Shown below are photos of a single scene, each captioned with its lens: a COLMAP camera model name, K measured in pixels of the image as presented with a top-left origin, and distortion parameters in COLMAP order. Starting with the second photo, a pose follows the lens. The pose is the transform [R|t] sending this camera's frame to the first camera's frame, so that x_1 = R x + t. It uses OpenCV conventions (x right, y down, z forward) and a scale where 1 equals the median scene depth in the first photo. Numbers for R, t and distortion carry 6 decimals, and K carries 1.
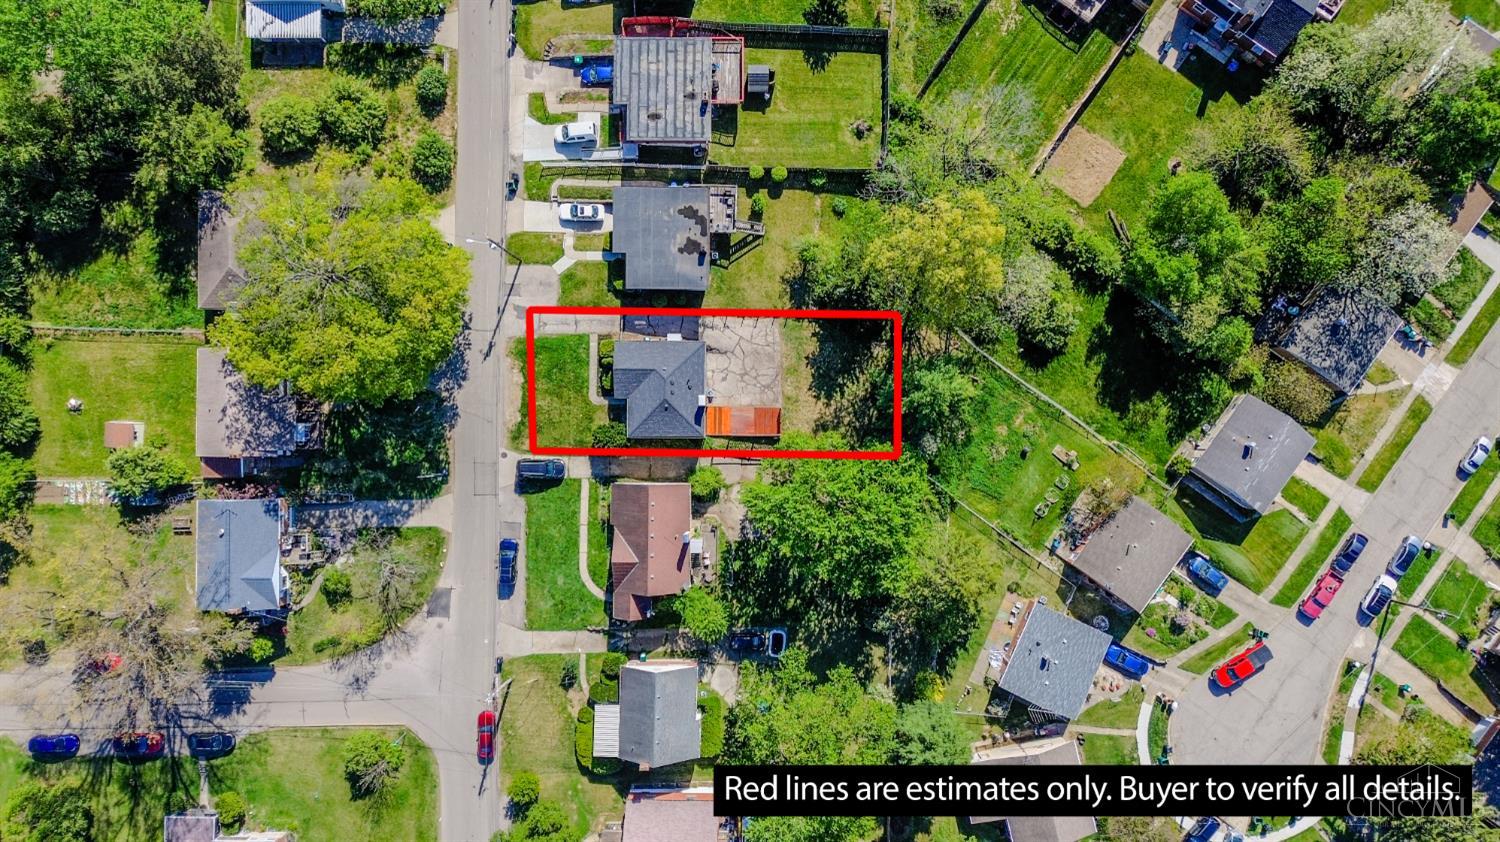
lens RADIAL K [[1054.7, 0, 750.0], [0, 1054.7, 421.0], [0, 0, 1]] dist [0.084231, -0.083110]
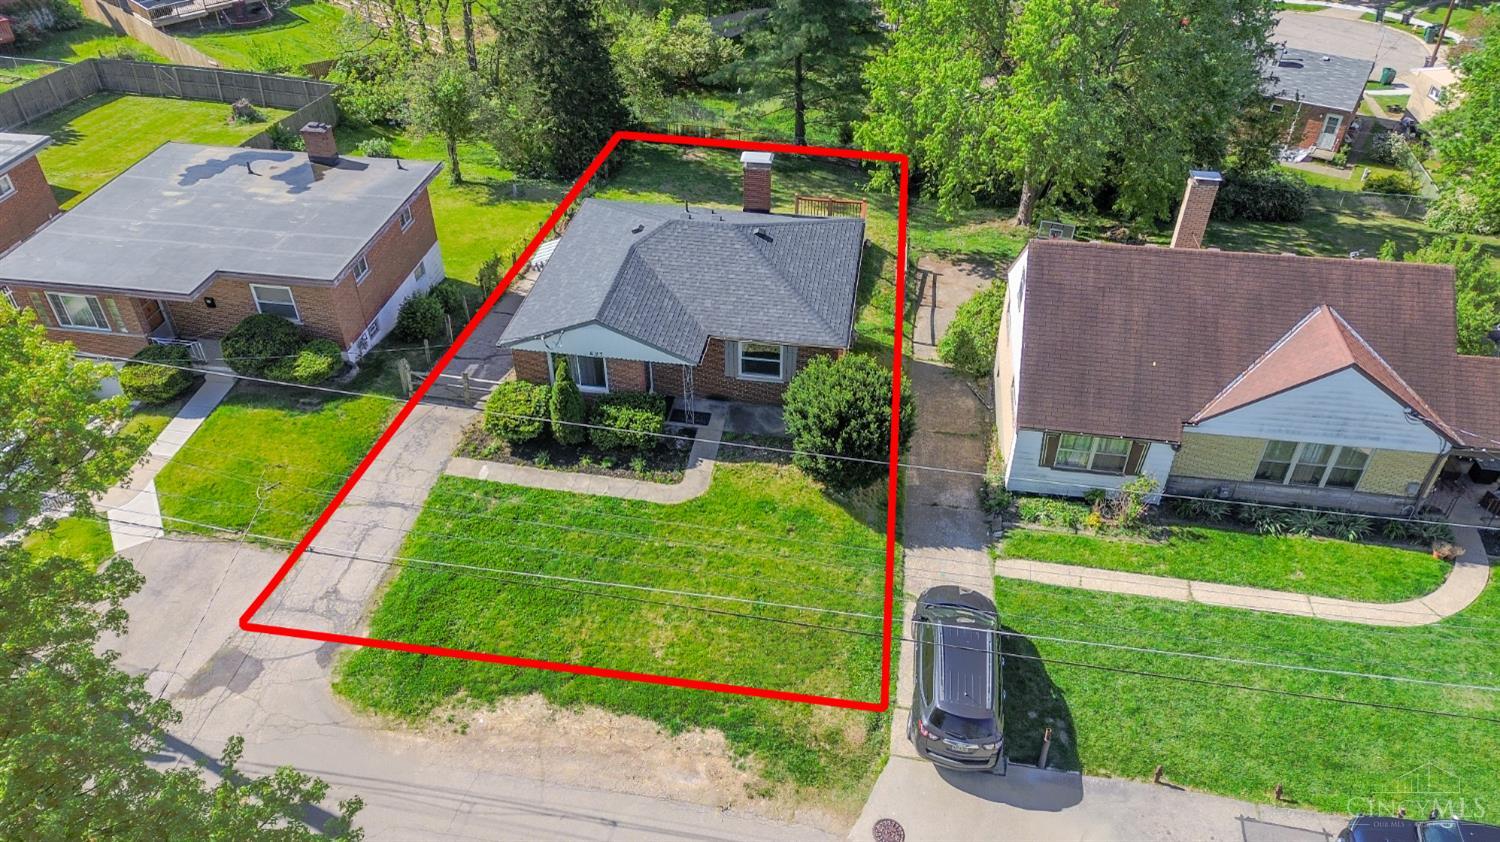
lens RADIAL K [[1054.7, 0, 750.0], [0, 1054.7, 421.0], [0, 0, 1]] dist [0.084231, -0.083110]
pose [[0.142715, -0.591463, 0.793602, -0.340860], [0.989517, 0.103179, -0.101048, 0.020070], [-0.022117, 0.799704, 0.599987, 0.817950]]
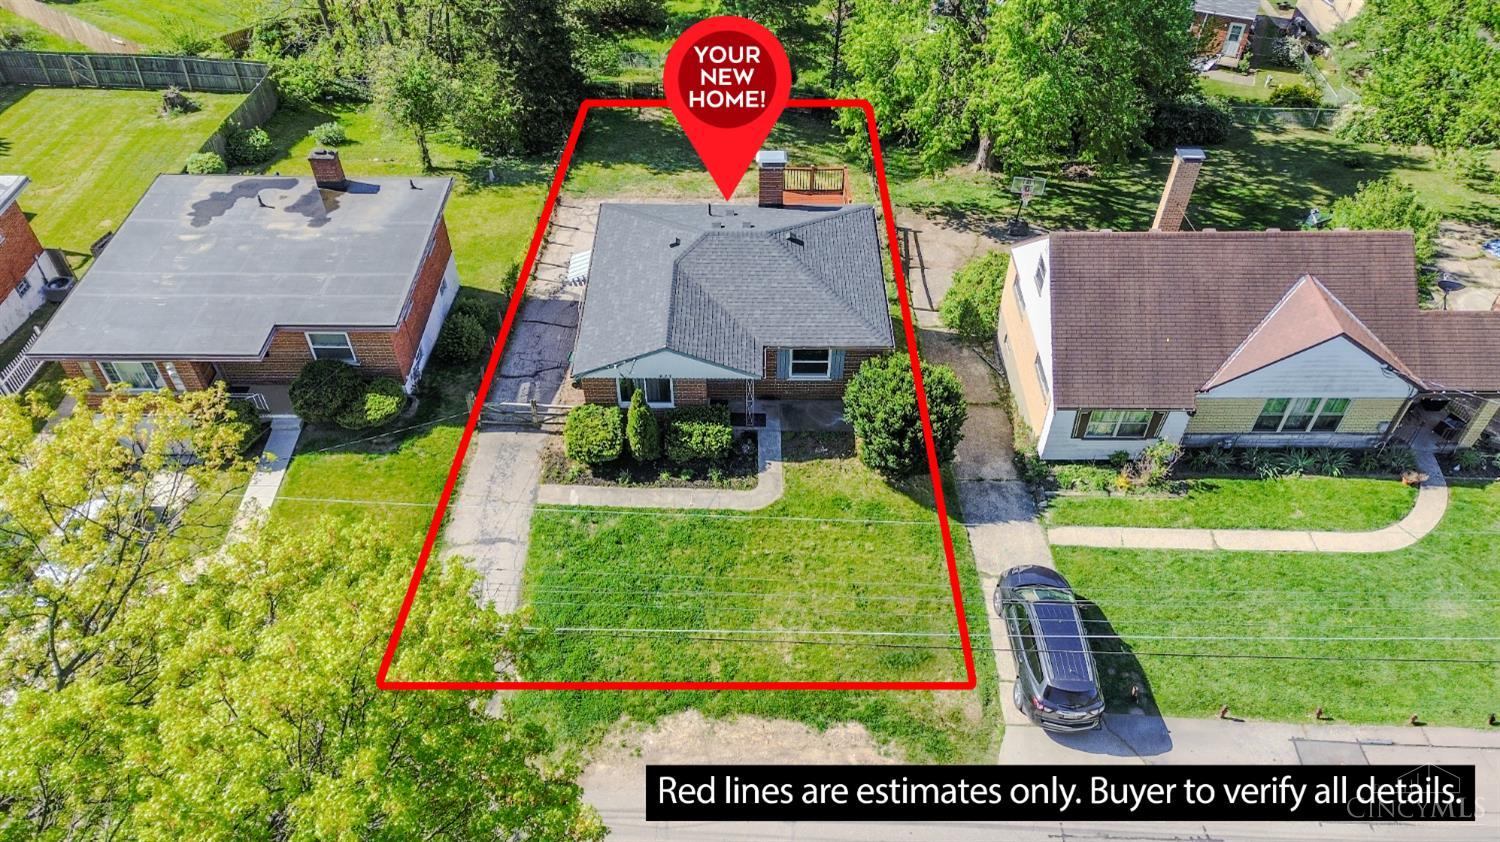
lens RADIAL K [[1054.7, 0, 750.0], [0, 1054.7, 421.0], [0, 0, 1]] dist [0.084231, -0.083110]
pose [[-0.005556, -0.685007, 0.728515, -0.340133], [0.999773, 0.011191, 0.018147, -0.029611], [-0.020583, 0.728450, 0.684790, 0.778778]]
